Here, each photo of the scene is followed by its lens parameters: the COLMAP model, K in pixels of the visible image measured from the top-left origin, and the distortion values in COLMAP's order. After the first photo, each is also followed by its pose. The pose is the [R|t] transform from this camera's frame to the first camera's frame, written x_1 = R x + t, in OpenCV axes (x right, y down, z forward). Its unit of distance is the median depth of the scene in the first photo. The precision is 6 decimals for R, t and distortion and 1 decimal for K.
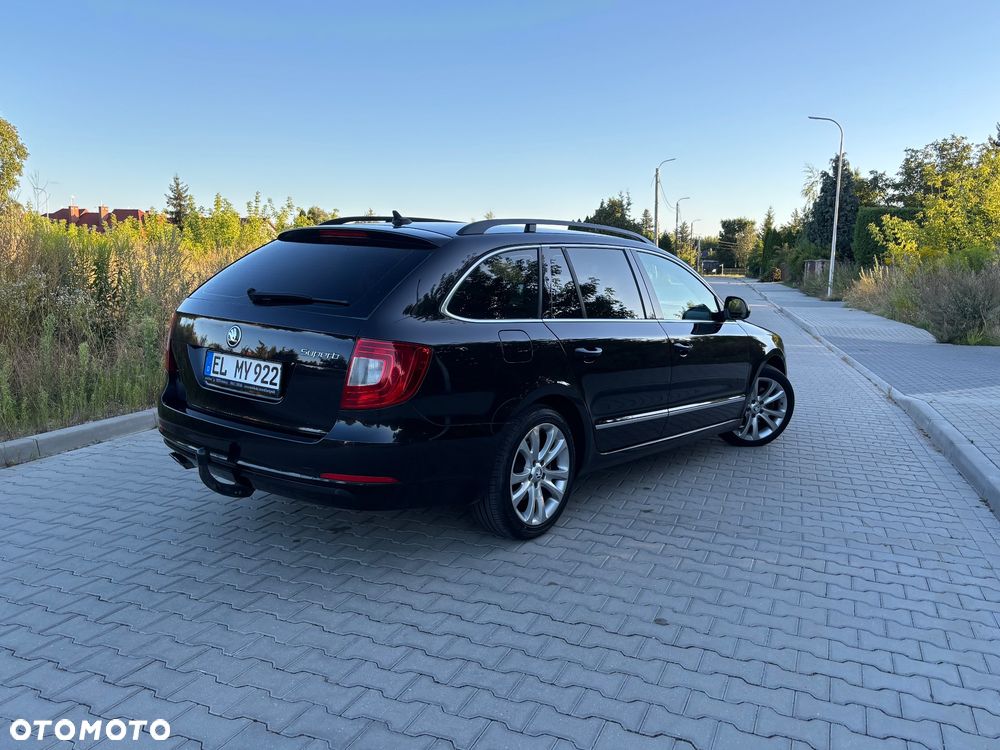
lens RADIAL K [[794.1, 0, 500.6], [0, 794.1, 353.2], [0, 0, 1]] dist [0.039843, -0.049195]
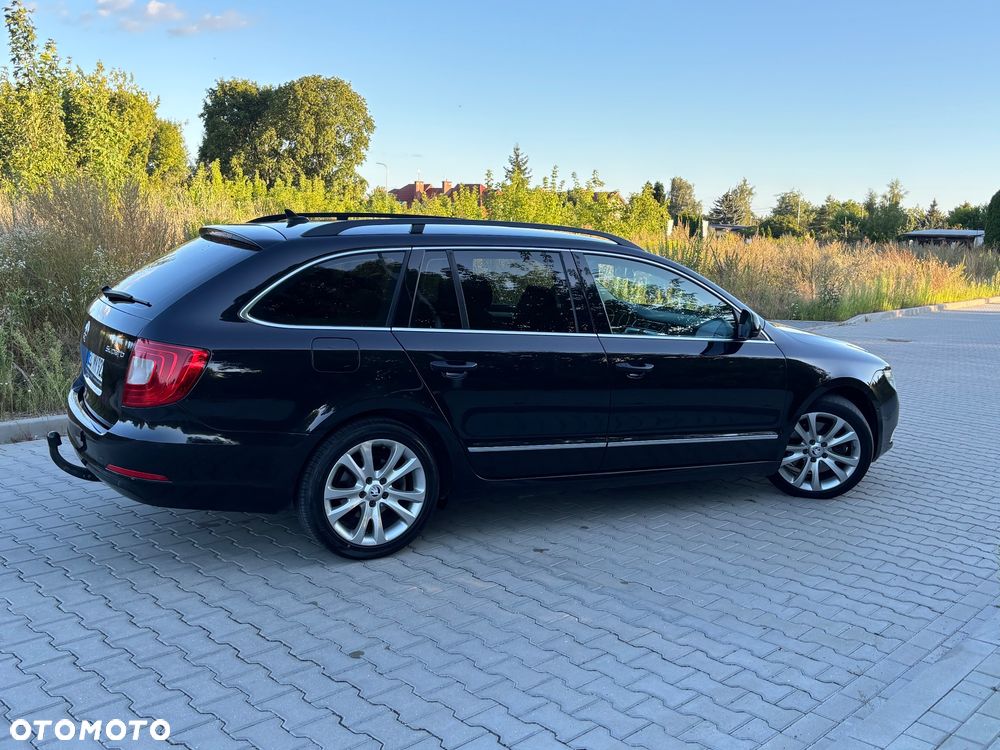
lens RADIAL K [[942.9, 0, 526.5], [0, 942.9, 378.7], [0, 0, 1]] dist [0.067803, -0.124887]
pose [[0.930088, 0.066754, -0.361221, 0.612398], [-0.056833, 0.997659, 0.038030, -0.035178], [0.362914, -0.014842, 0.931705, 0.022657]]
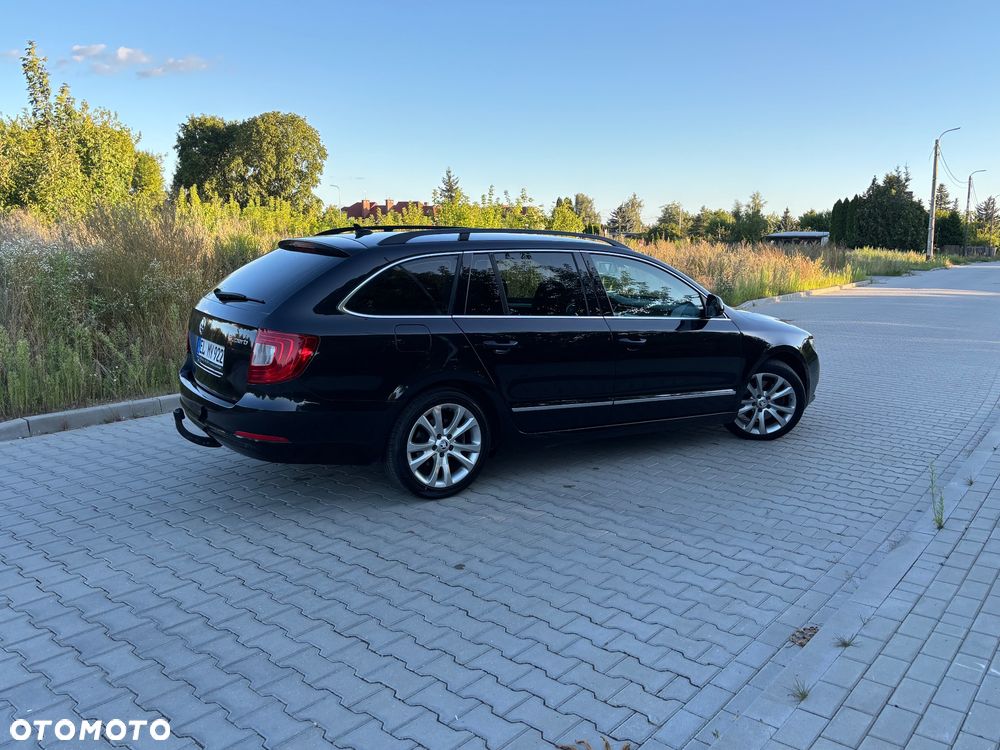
lens RADIAL K [[785.1, 0, 522.4], [0, 785.1, 371.4], [0, 0, 1]] dist [0.059676, -0.097721]
pose [[0.956653, 0.037089, -0.288860, 0.499366], [-0.024938, 0.998647, 0.045634, -0.016189], [0.290162, -0.036453, 0.956283, -0.091930]]
